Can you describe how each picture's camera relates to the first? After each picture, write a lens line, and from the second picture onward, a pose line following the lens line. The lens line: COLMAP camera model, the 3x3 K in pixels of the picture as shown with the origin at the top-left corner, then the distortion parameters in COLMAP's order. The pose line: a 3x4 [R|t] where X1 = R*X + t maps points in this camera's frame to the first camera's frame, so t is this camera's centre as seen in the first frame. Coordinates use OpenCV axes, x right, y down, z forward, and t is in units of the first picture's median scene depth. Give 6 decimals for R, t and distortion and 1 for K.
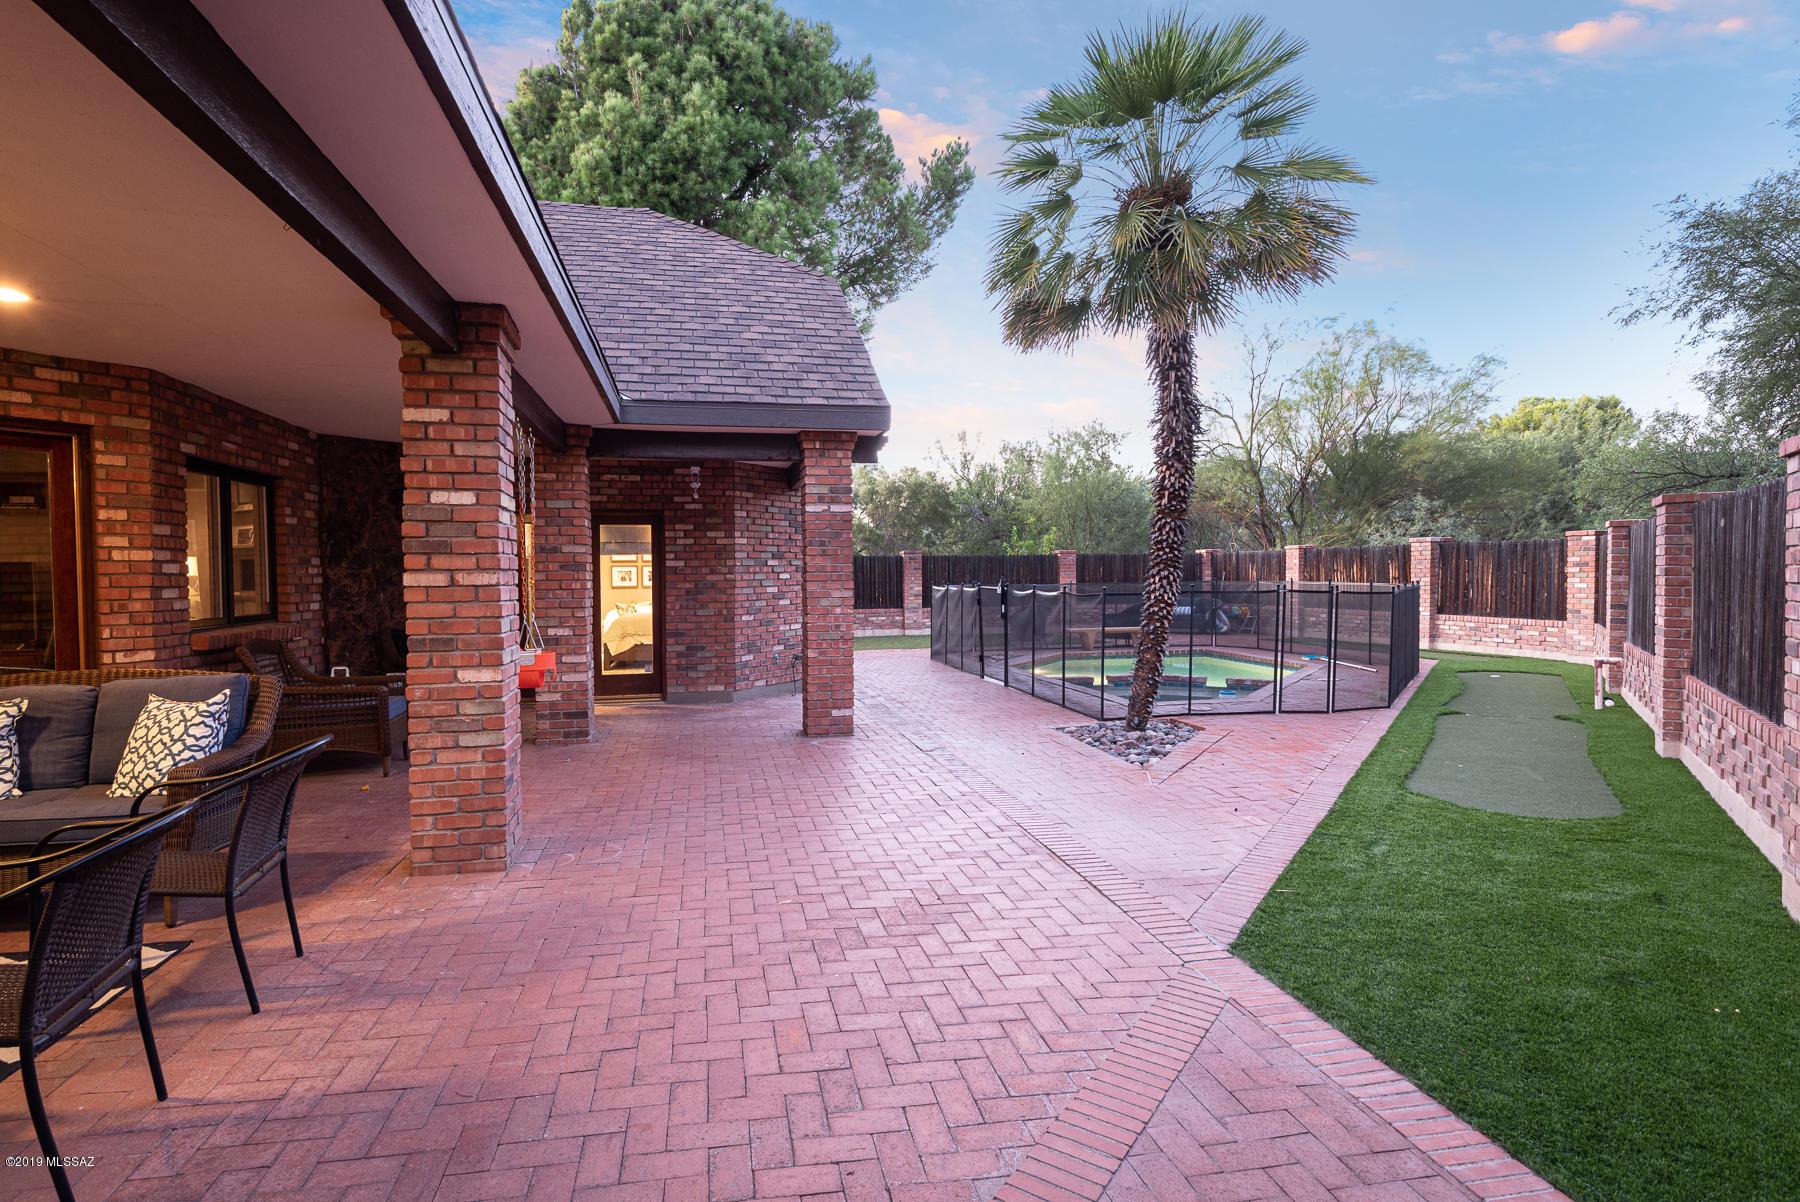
lens RADIAL K [[911.0, 0, 900.0], [0, 911.0, 601.0], [0, 0, 1]] dist [0.012306, -0.002517]
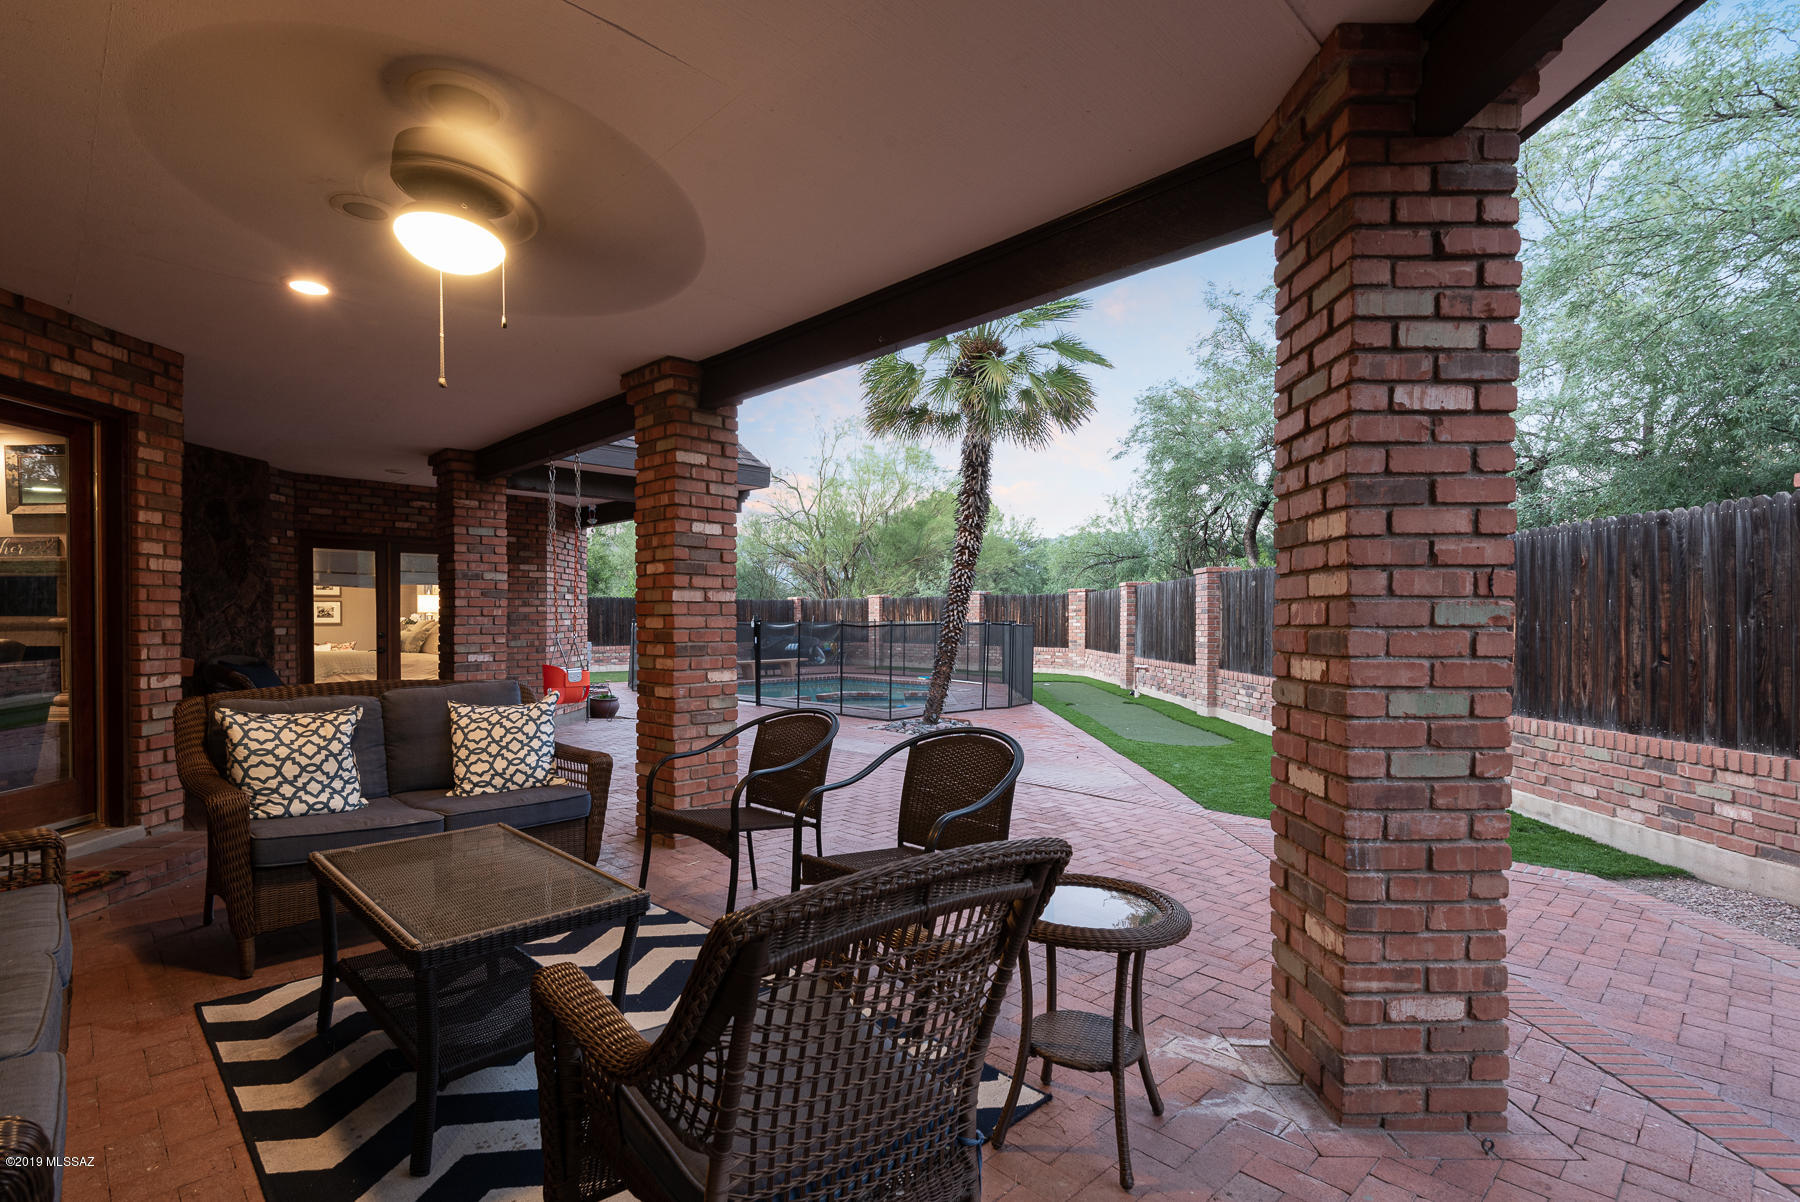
lens RADIAL K [[850.6, 0, 903.2], [0, 850.6, 633.1], [0, 0, 1]] dist [-0.000321, 0.000169]
pose [[0.833695, -0.001486, 0.552223, -0.697498], [0.010575, 0.999856, -0.013273, 0.033037], [-0.552124, 0.016905, 0.833591, -0.058416]]
